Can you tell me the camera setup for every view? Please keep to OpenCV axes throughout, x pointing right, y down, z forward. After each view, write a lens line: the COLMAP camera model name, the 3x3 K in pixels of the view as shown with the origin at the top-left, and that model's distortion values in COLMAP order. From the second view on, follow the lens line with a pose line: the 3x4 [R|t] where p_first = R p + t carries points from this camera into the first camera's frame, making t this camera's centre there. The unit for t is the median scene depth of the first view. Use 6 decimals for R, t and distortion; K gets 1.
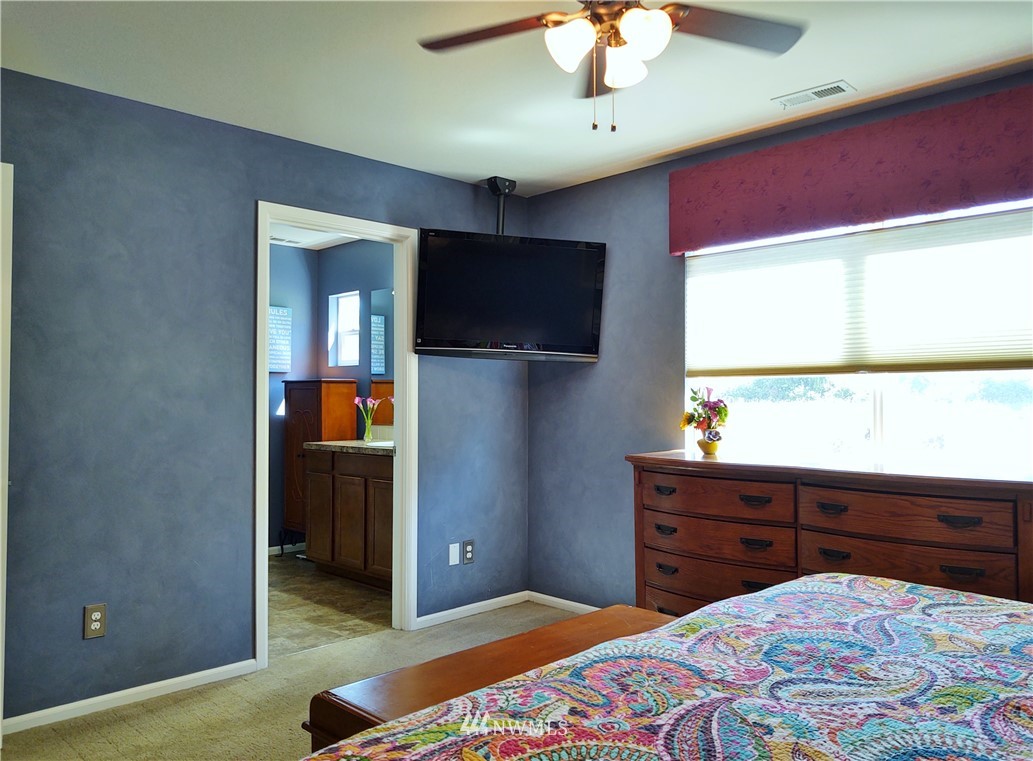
lens RADIAL K [[781.0, 0, 541.4], [0, 781.0, 384.9], [0, 0, 1]] dist [0.030441, -0.057955]
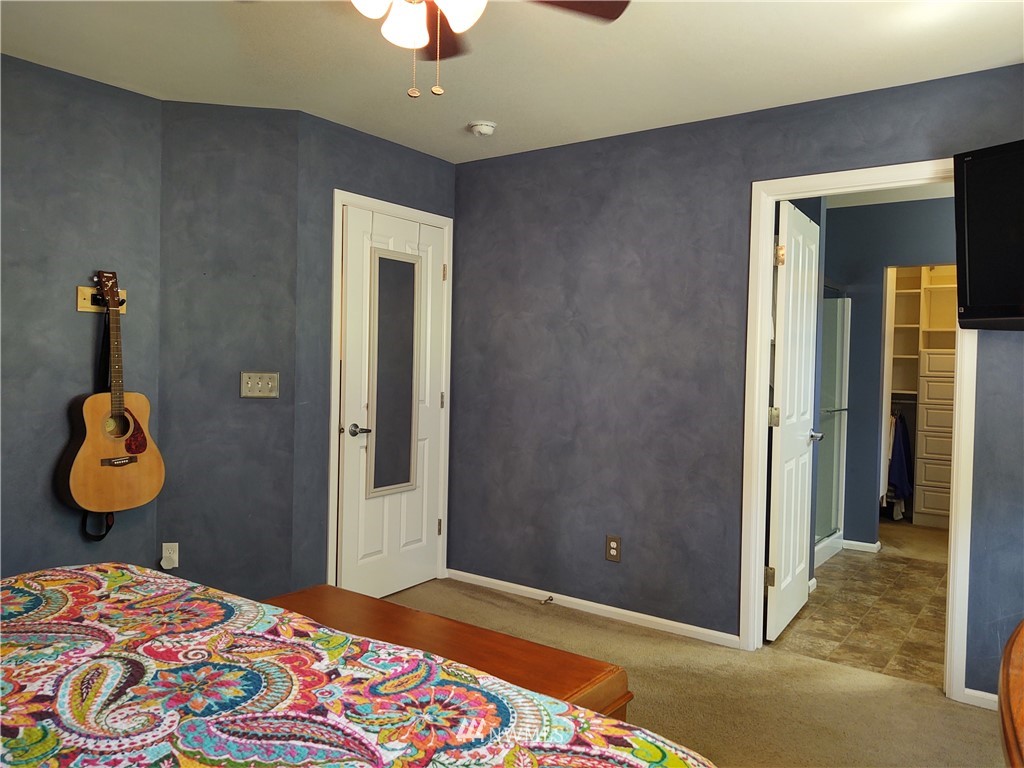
lens RADIAL K [[774.2, 0, 517.7], [0, 774.2, 383.2], [0, 0, 1]] dist [0.030441, -0.057955]
pose [[0.155762, 0.031837, -0.987281, 1.228858], [-0.005333, 0.999493, 0.031390, -0.022078], [0.987780, 0.000376, 0.155853, 1.187637]]
